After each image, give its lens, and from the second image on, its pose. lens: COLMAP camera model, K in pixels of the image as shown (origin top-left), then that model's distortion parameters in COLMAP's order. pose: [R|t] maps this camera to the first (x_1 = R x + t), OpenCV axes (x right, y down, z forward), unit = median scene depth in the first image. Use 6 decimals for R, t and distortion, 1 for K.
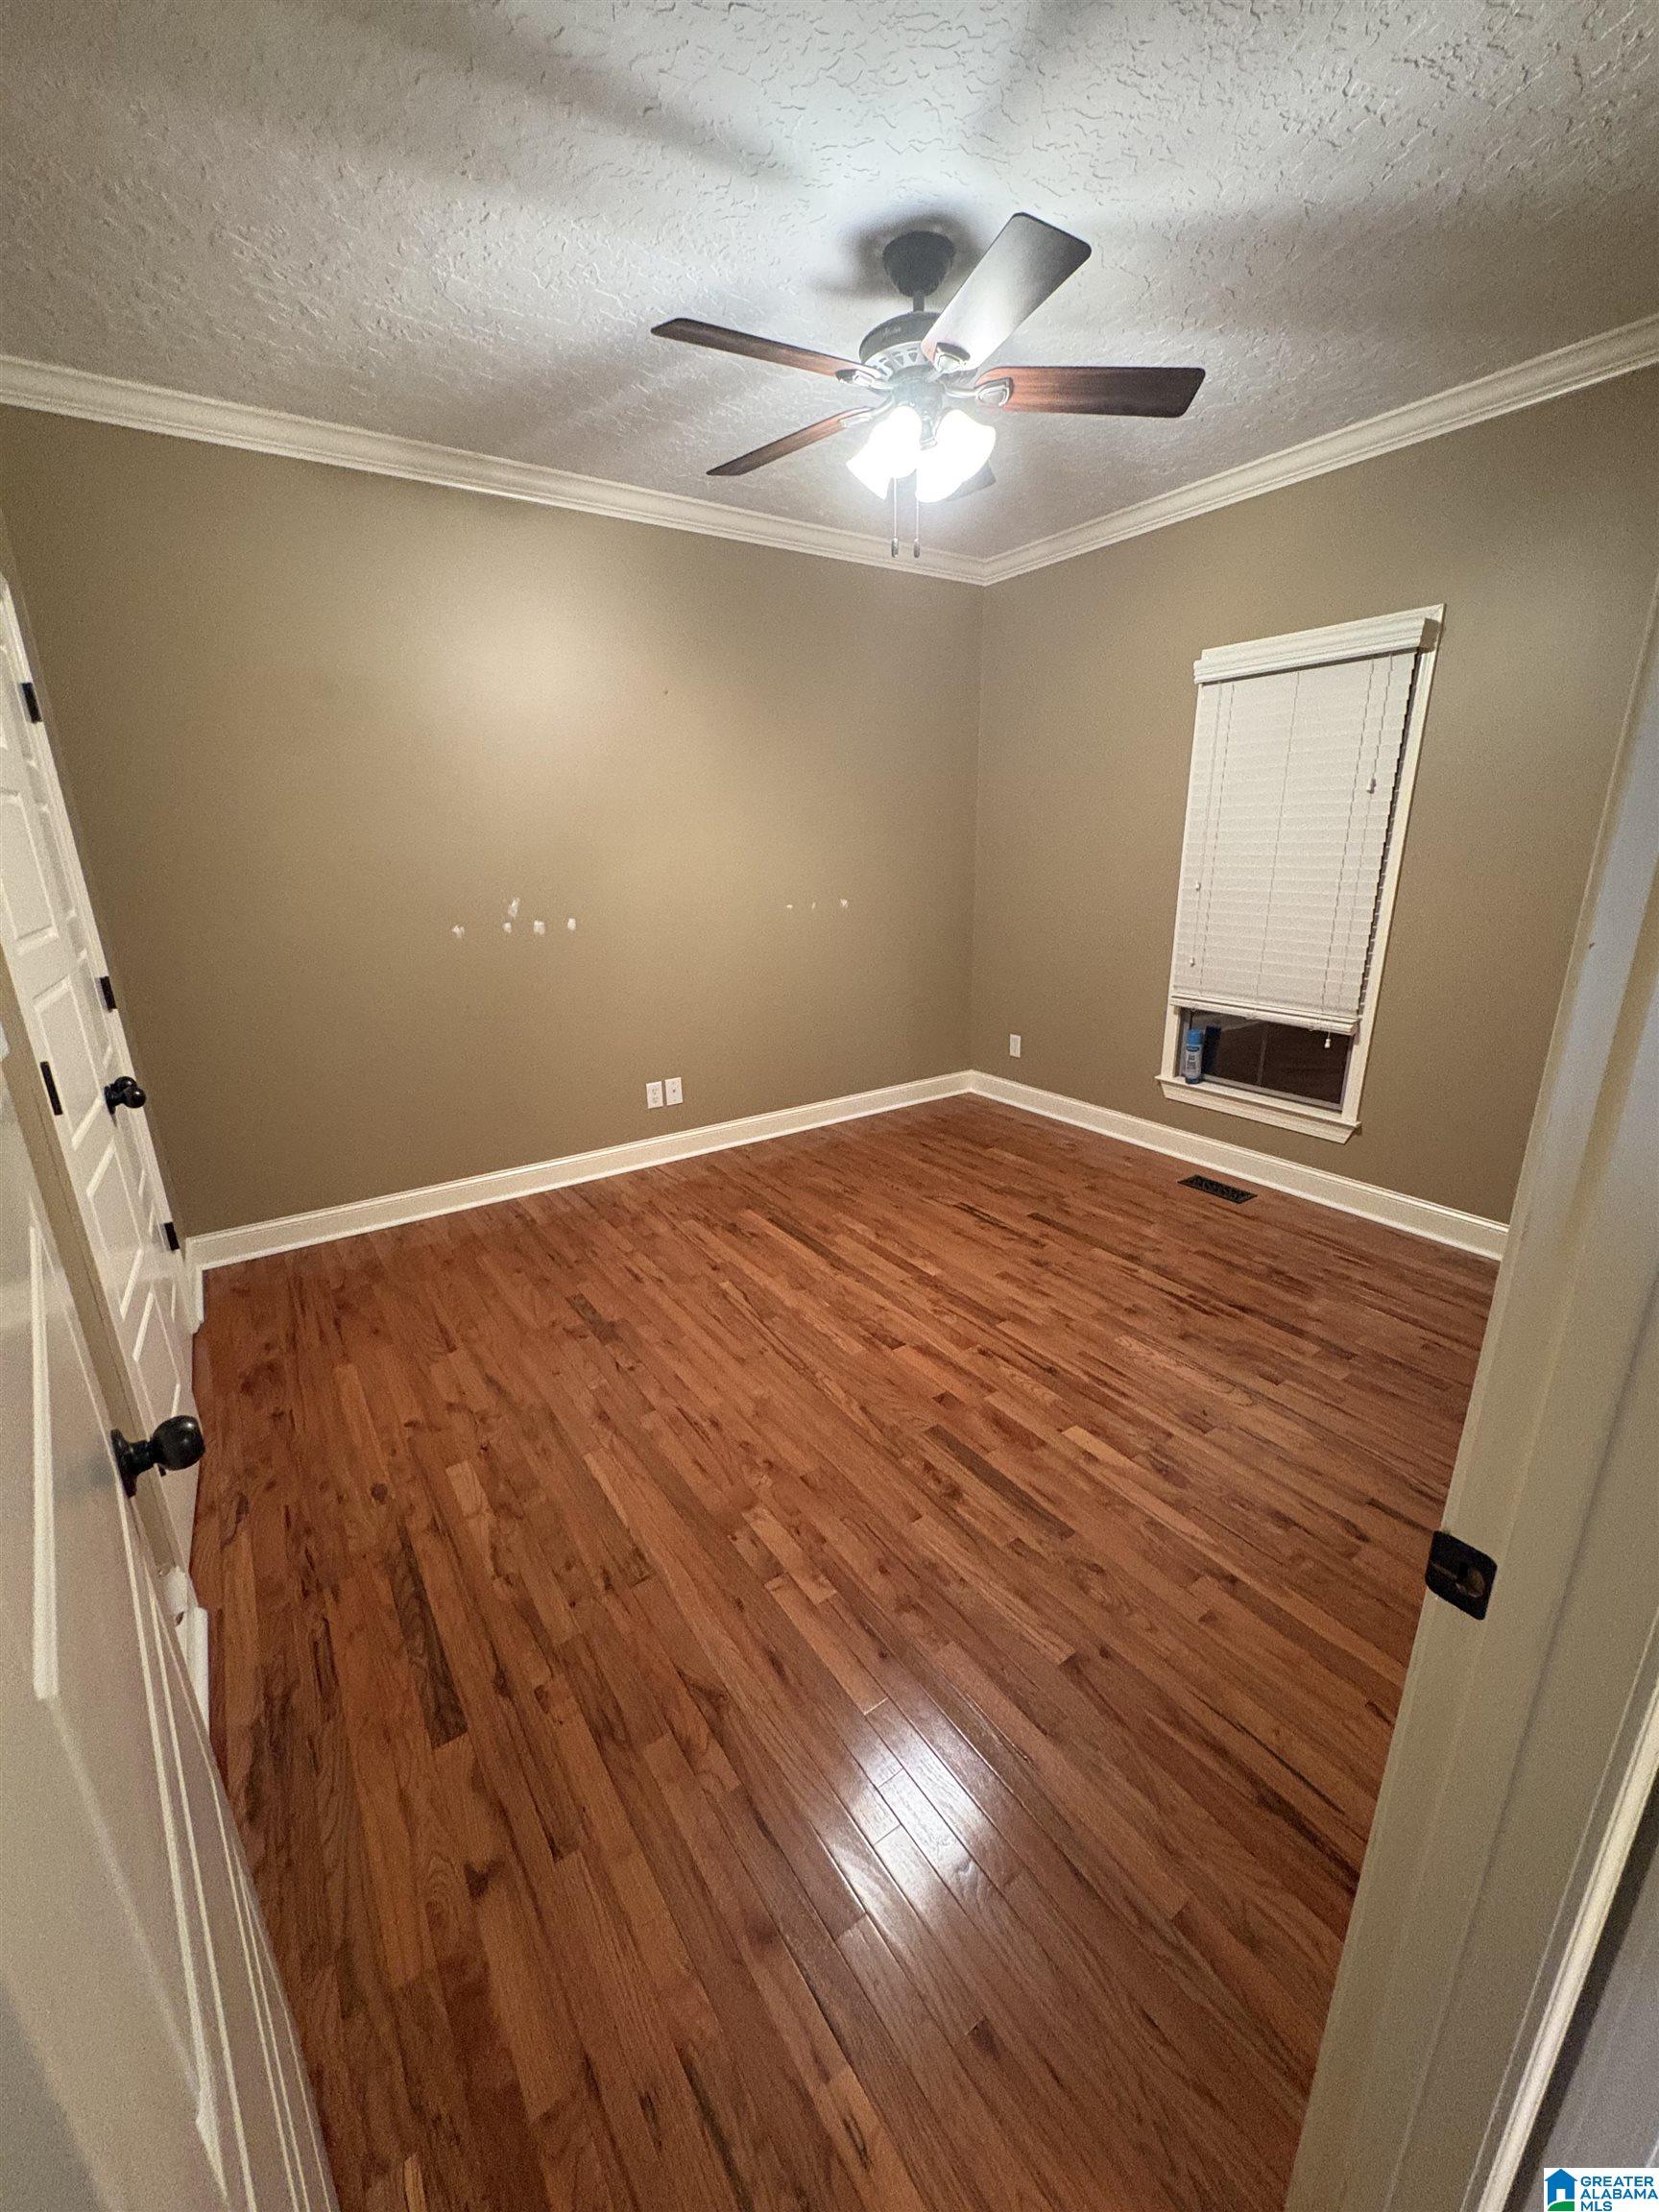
lens RADIAL K [[879.2, 0, 830.1], [0, 879.2, 1105.8], [0, 0, 1]] dist [-0.000468, 0.000563]
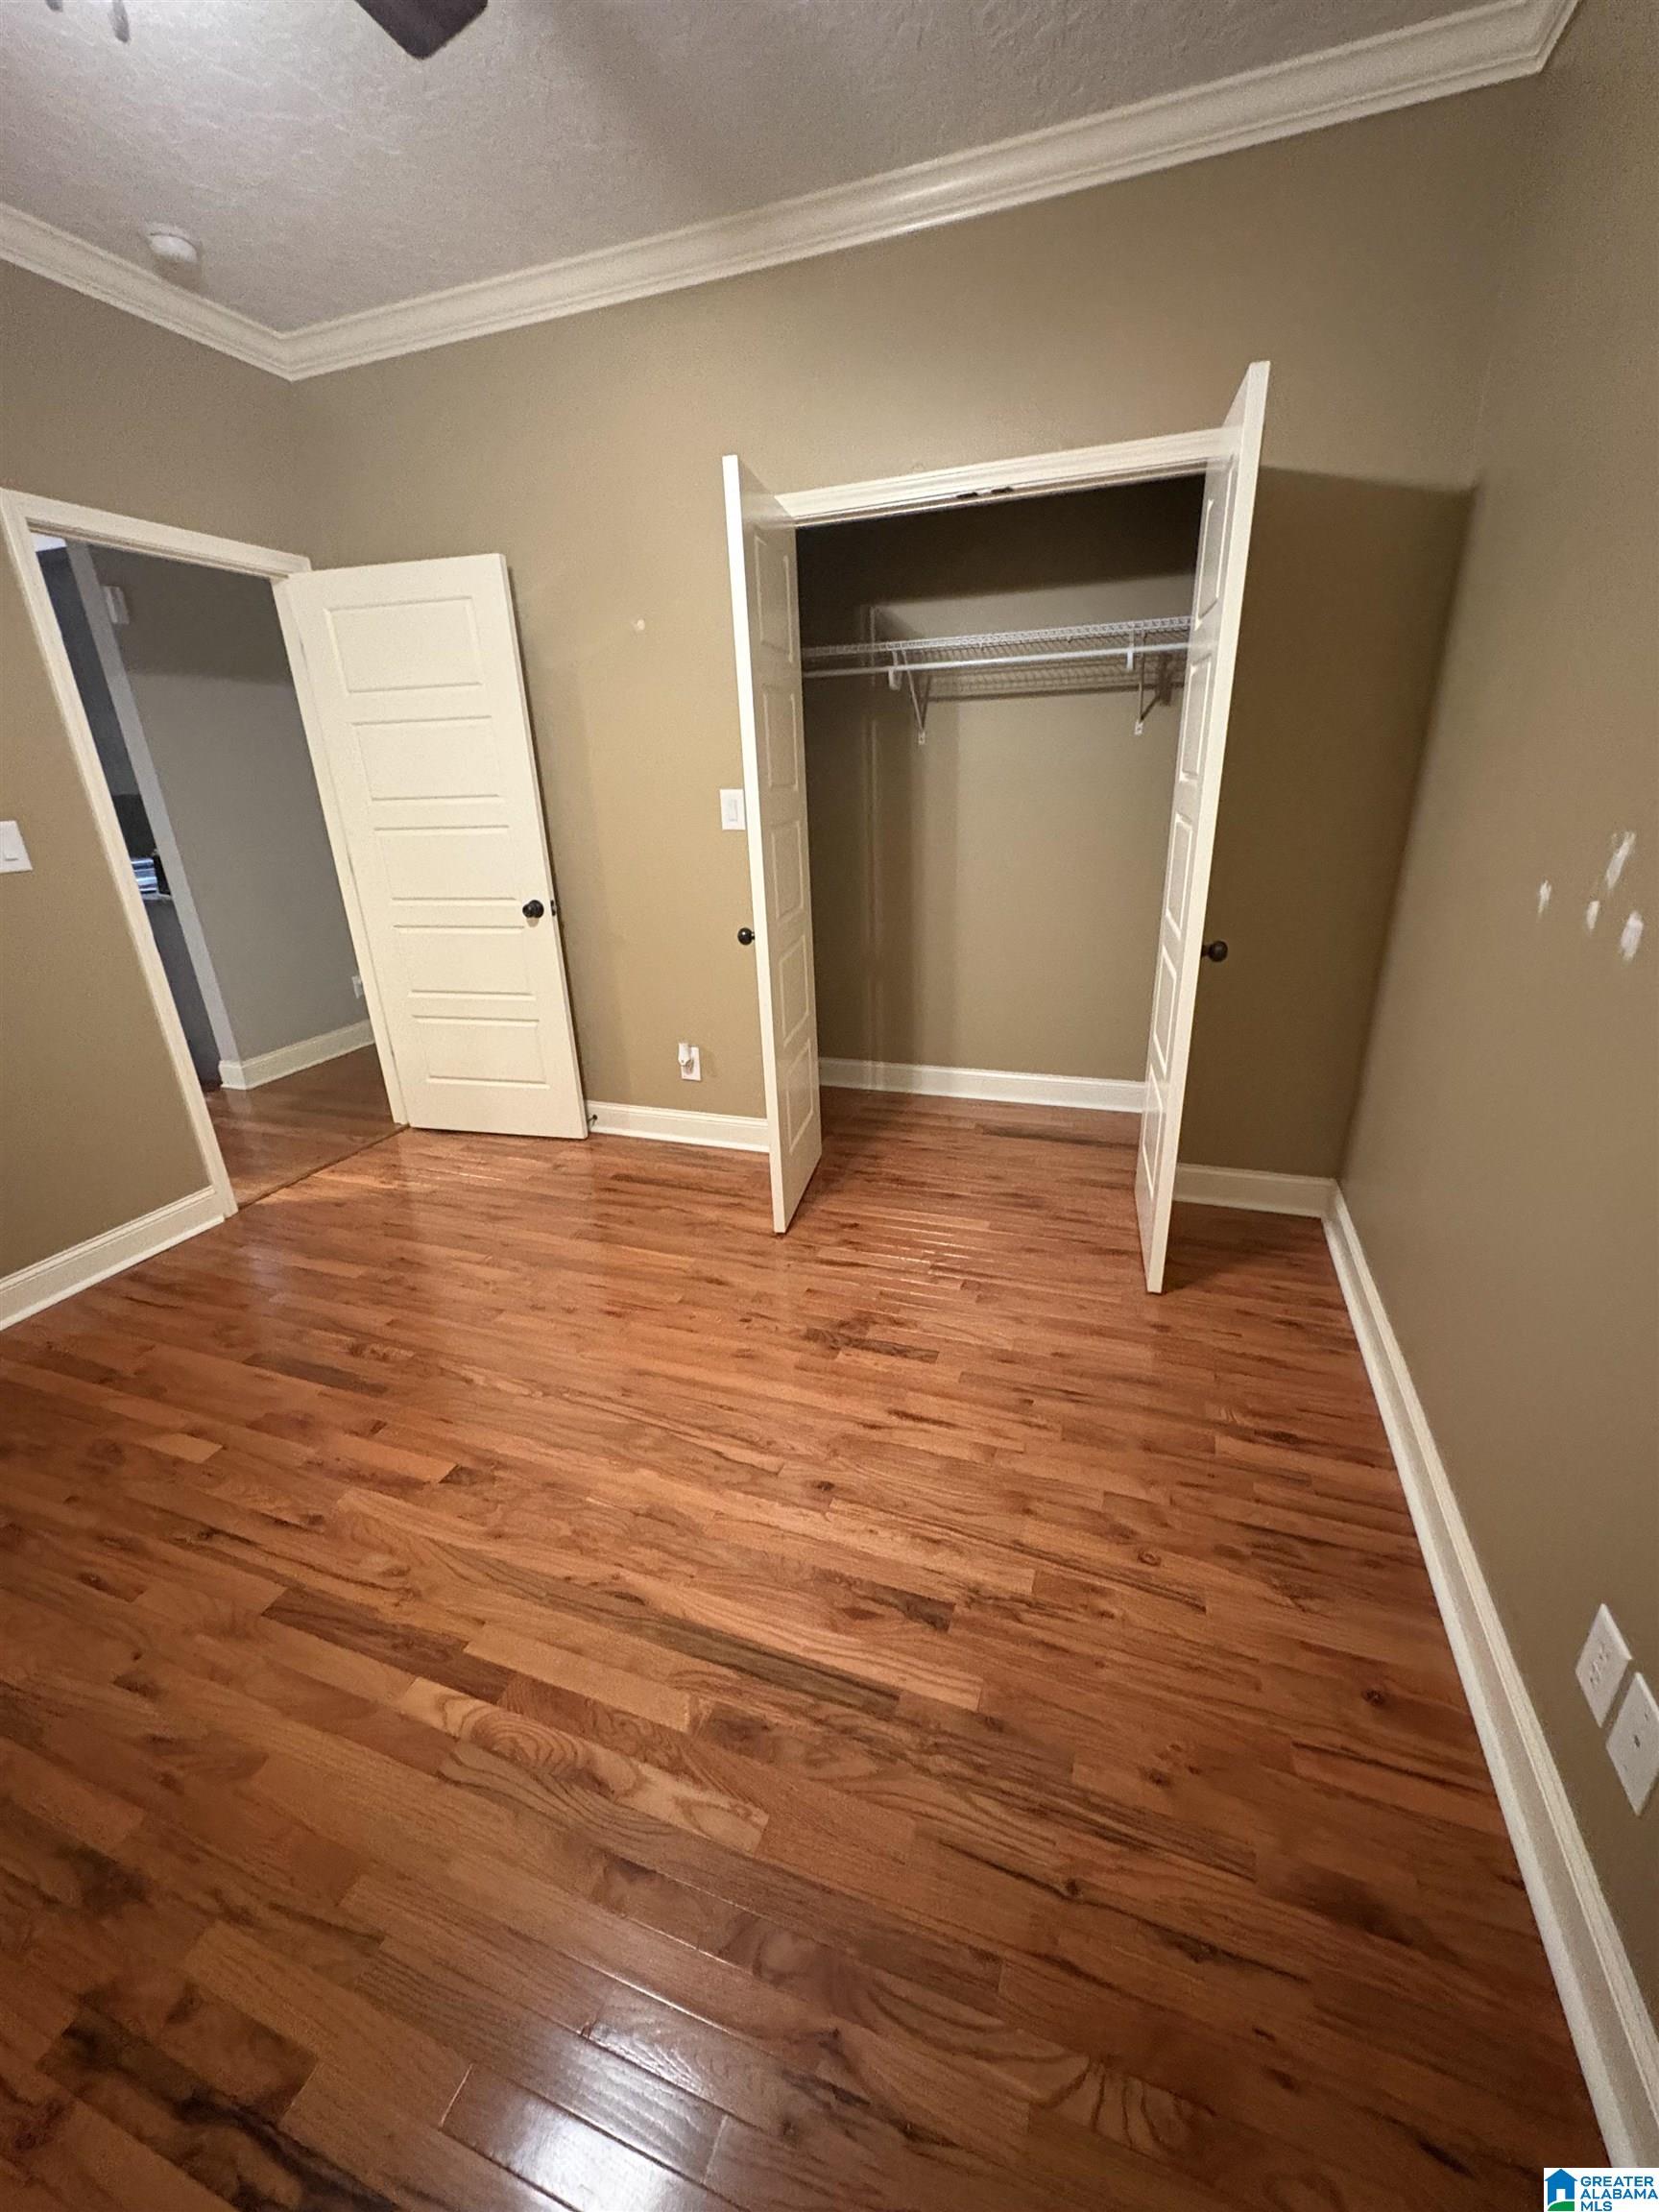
lens RADIAL K [[879.2, 0, 833.4], [0, 879.2, 1101.9], [0, 0, 1]] dist [-0.000468, 0.000563]
pose [[-0.810472, 0.255481, -0.527129, 0.118579], [-0.122055, 0.806475, 0.578533, -0.400456], [0.572920, 0.533223, -0.622443, 1.403201]]
